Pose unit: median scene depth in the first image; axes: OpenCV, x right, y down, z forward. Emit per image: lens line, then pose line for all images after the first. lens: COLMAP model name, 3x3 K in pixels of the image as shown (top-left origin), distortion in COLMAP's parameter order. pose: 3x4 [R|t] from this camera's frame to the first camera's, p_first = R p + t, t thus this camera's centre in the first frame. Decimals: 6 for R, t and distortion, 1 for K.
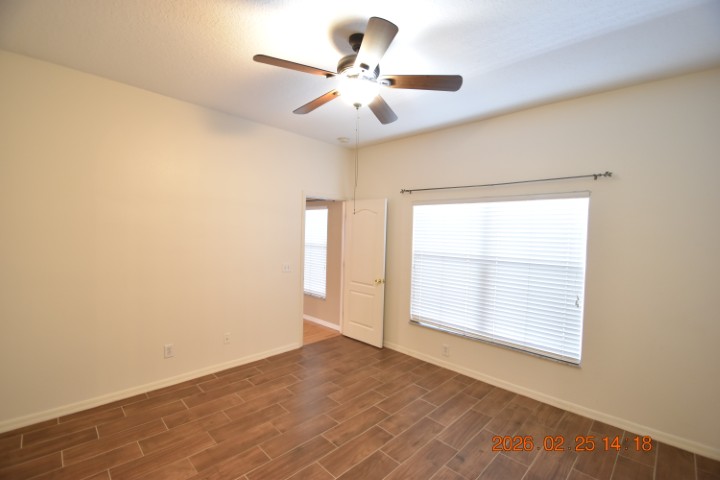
lens RADIAL K [[315.5, 0, 358.6], [0, 315.5, 242.4], [0, 0, 1]] dist [0.020451, -0.021797]
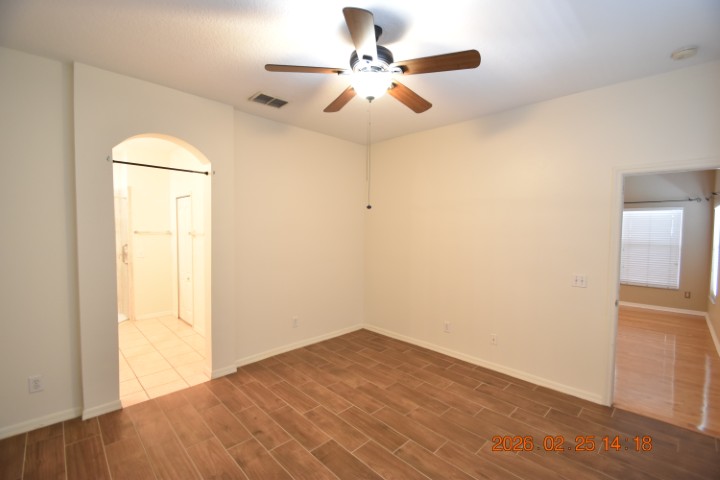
lens RADIAL K [[315.5, 0, 358.6], [0, 315.5, 242.4], [0, 0, 1]] dist [0.020451, -0.021797]
pose [[-0.017808, 0.015927, -0.999715, 0.667769], [-0.039541, 0.999080, 0.016622, 0.000964], [0.999059, 0.039826, -0.017162, 0.673394]]
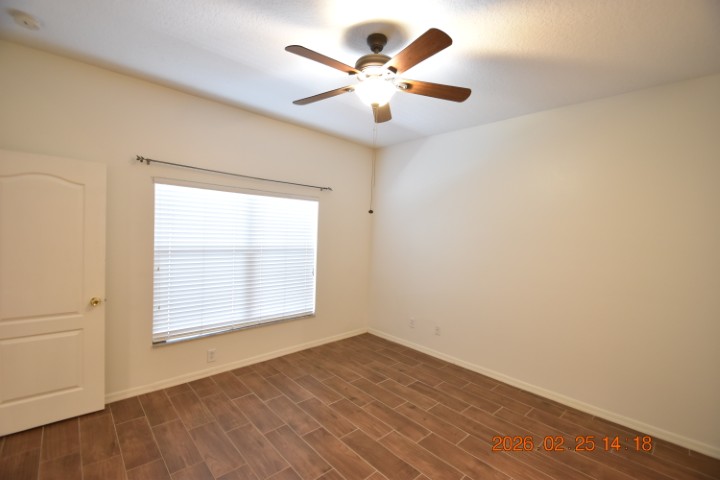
lens RADIAL K [[315.5, 0, 358.6], [0, 315.5, 242.4], [0, 0, 1]] dist [0.020451, -0.021797]
pose [[0.039345, -0.063140, 0.997229, -0.699280], [-0.006255, 0.997966, 0.063433, -0.041401], [-0.999206, -0.008734, 0.038870, 0.679536]]
